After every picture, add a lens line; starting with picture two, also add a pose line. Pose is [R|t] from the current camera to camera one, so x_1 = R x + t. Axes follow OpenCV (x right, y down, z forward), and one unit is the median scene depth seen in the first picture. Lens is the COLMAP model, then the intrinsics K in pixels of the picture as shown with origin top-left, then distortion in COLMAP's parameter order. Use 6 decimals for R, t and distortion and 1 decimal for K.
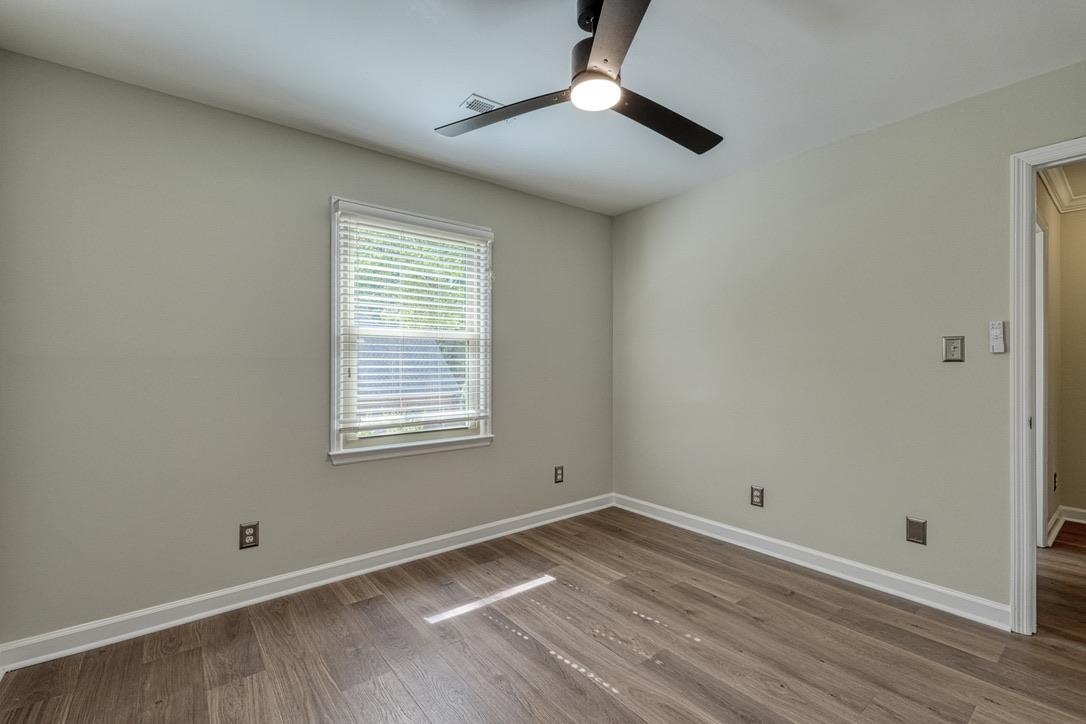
lens RADIAL K [[479.7, 0, 551.3], [0, 479.7, 362.1], [0, 0, 1]] dist [0.007295, -0.001201]
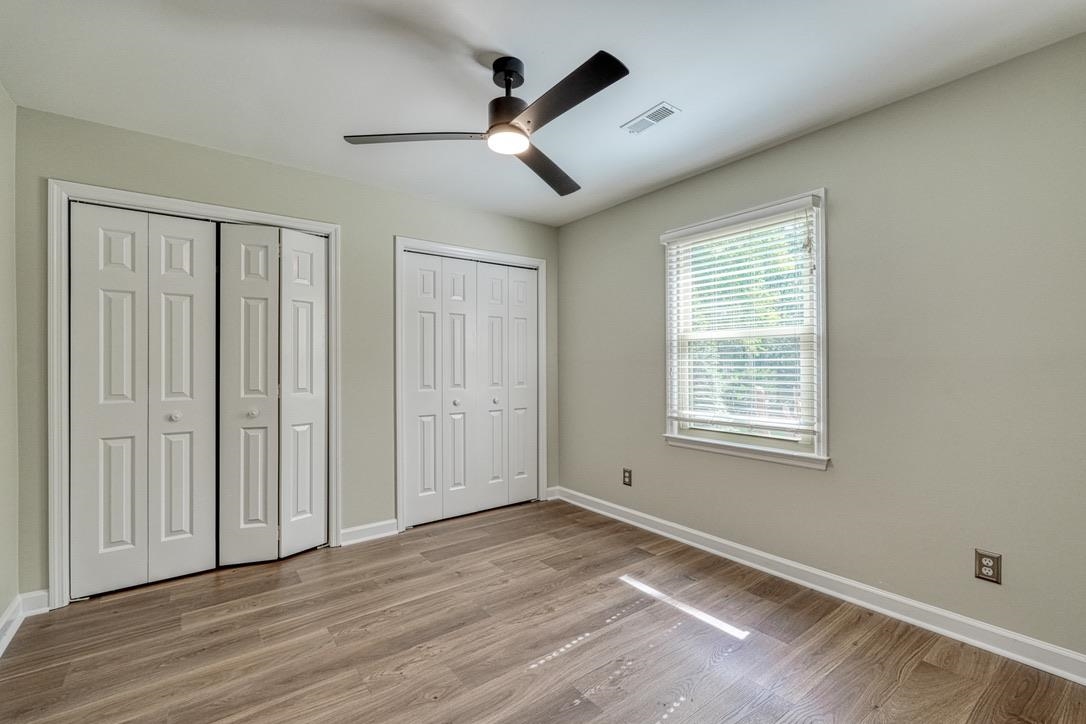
lens RADIAL K [[479.7, 0, 536.3], [0, 479.7, 364.7], [0, 0, 1]] dist [0.007295, -0.001201]
pose [[-0.044776, 0.004229, -0.998988, 0.914216], [0.007299, 0.999966, 0.003906, -0.003521], [0.998970, -0.007117, -0.044805, 0.794100]]
